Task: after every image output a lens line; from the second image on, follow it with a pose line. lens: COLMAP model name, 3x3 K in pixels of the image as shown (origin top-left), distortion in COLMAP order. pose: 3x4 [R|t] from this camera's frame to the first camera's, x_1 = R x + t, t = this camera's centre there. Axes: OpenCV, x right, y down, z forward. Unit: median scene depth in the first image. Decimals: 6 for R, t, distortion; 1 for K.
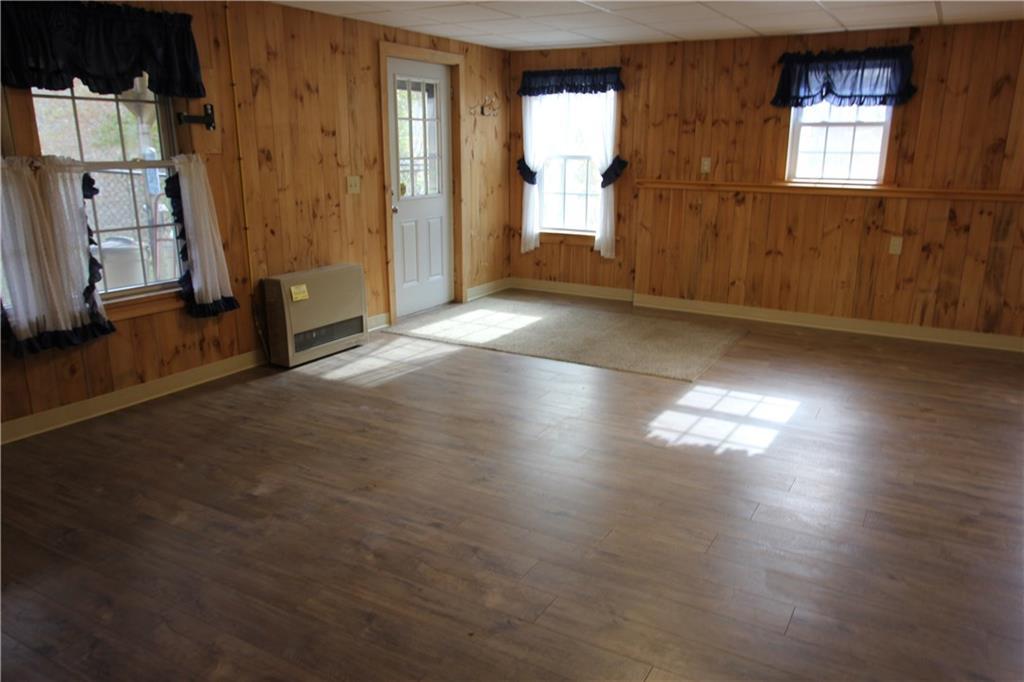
lens RADIAL K [[732.6, 0, 512.0], [0, 732.6, 341.0], [0, 0, 1]] dist [0.000027, 0.001169]
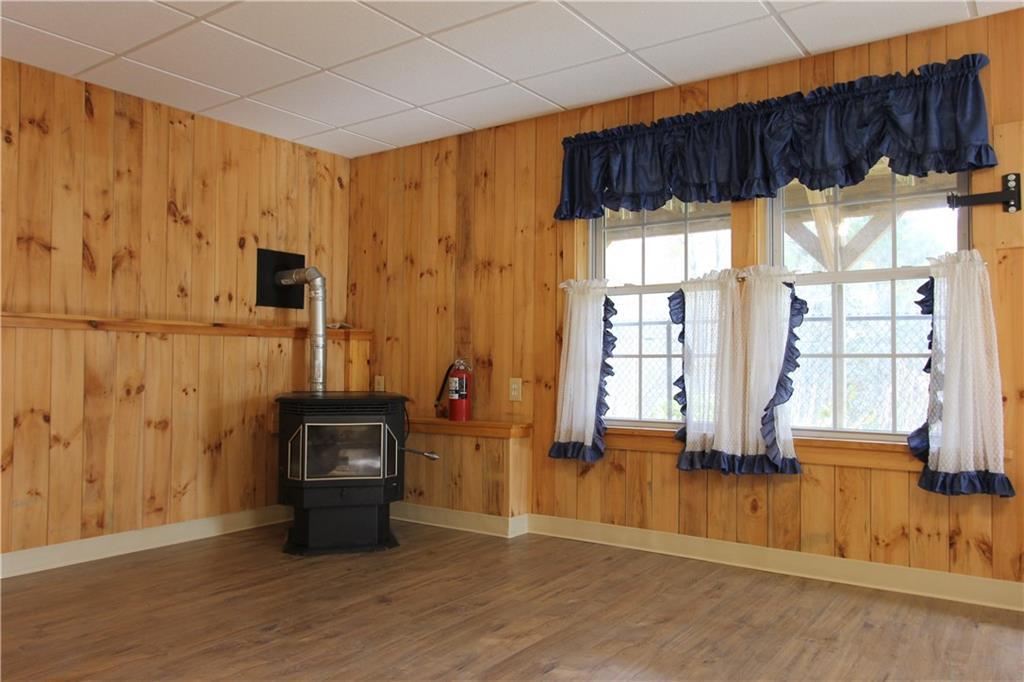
lens RADIAL K [[732.6, 0, 512.0], [0, 732.6, 341.0], [0, 0, 1]] dist [0.000027, 0.001169]
pose [[-0.069197, -0.035300, -0.996978, 0.279264], [-0.260512, 0.965336, -0.016099, -0.057729], [0.962988, 0.258611, -0.075994, 0.709378]]
